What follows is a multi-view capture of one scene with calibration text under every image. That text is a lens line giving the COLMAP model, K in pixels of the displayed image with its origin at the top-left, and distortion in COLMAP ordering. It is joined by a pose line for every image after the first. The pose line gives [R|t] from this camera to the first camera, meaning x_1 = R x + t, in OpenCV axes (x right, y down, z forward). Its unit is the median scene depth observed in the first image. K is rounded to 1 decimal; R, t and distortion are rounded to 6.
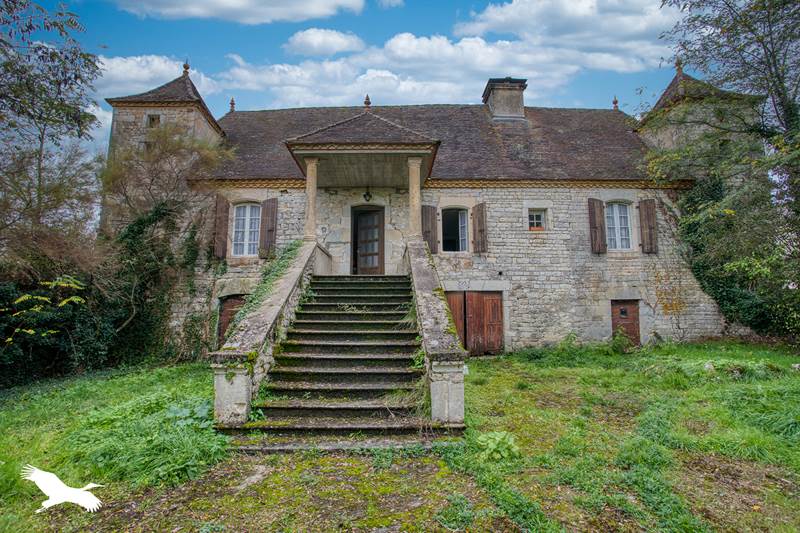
lens RADIAL K [[368.7, 0, 400.0], [0, 368.7, 266.5], [0, 0, 1]] dist [-0.001848, -0.000062]
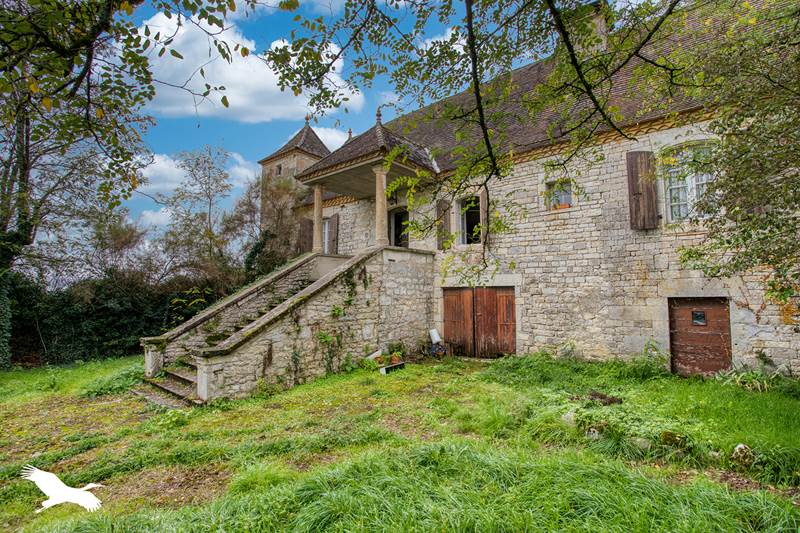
lens RADIAL K [[368.7, 0, 400.0], [0, 368.7, 266.5], [0, 0, 1]] dist [-0.001848, -0.000062]
pose [[0.766946, -0.045533, -0.640095, 0.626281], [0.083027, 0.996136, 0.028621, -0.026273], [0.636318, -0.075097, 0.767763, 0.174201]]
